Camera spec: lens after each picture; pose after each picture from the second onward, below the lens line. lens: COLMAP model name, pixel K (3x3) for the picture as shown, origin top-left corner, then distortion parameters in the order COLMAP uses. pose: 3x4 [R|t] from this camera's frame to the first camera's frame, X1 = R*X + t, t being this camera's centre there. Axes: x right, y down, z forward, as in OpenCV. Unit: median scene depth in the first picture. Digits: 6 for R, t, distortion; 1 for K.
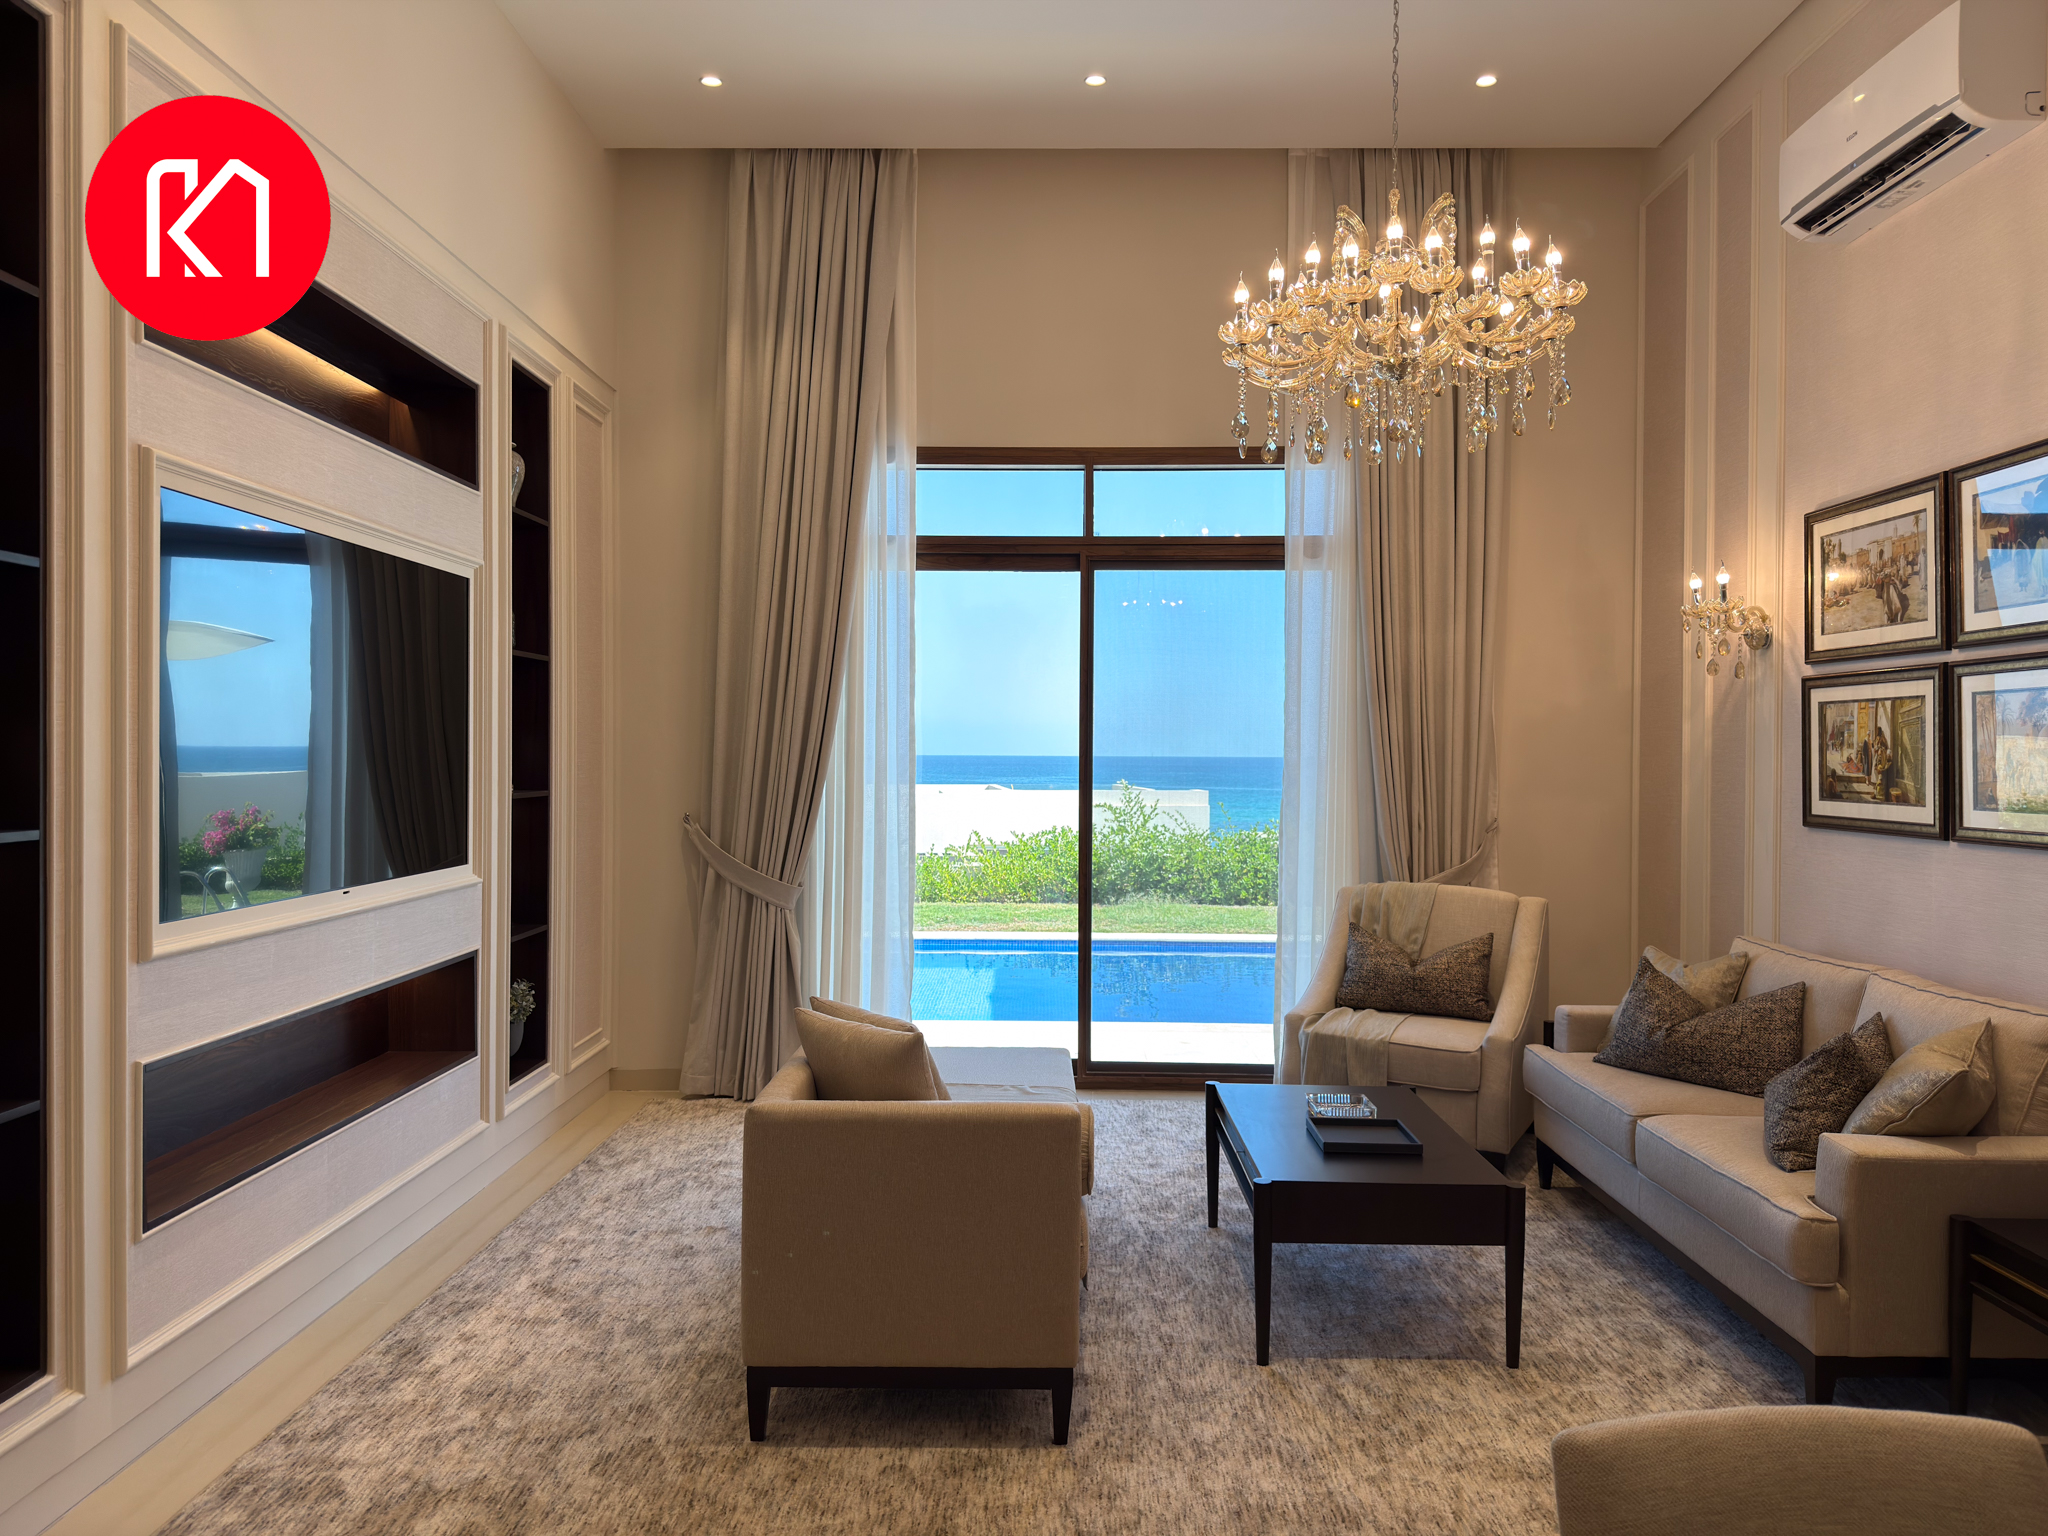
lens RADIAL K [[1416.0, 0, 1023.6], [0, 1416.0, 765.9], [0, 0, 1]] dist [0.037086, -0.046959]
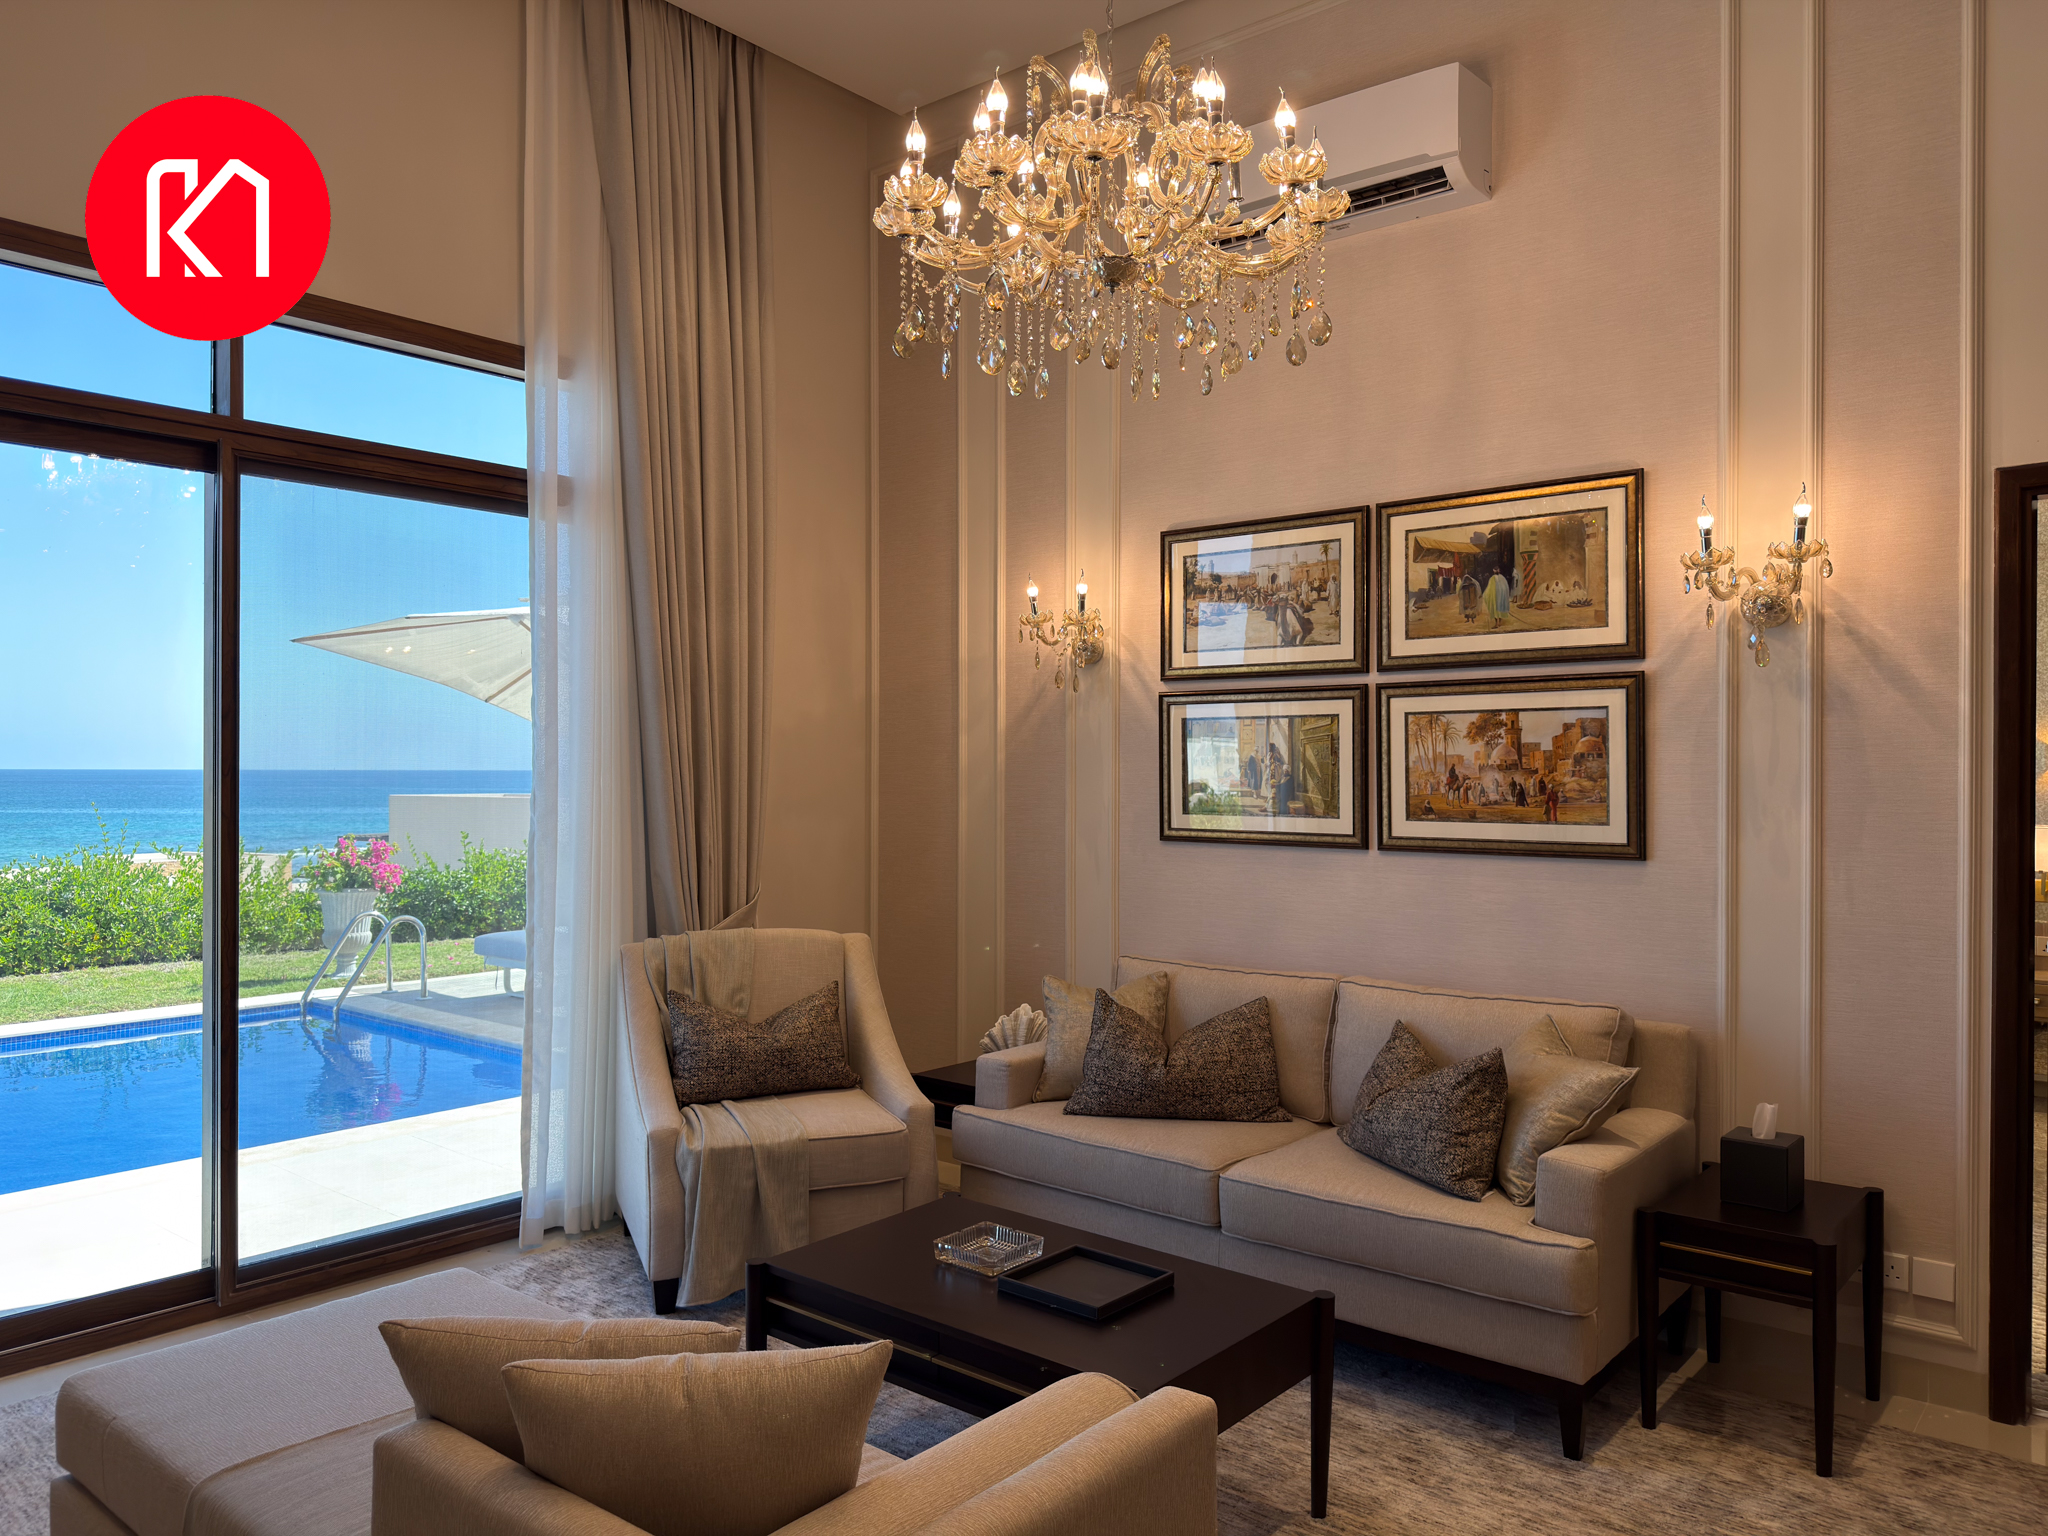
lens RADIAL K [[1424.6, 0, 1024.0], [0, 1424.6, 768.0], [0, 0, 1]] dist [0.186174, -0.306253]
pose [[0.630785, -0.003179, 0.775951, -0.346016], [0.008014, 0.999965, -0.002418, -0.008259], [-0.775916, 0.007744, 0.630789, 0.495004]]
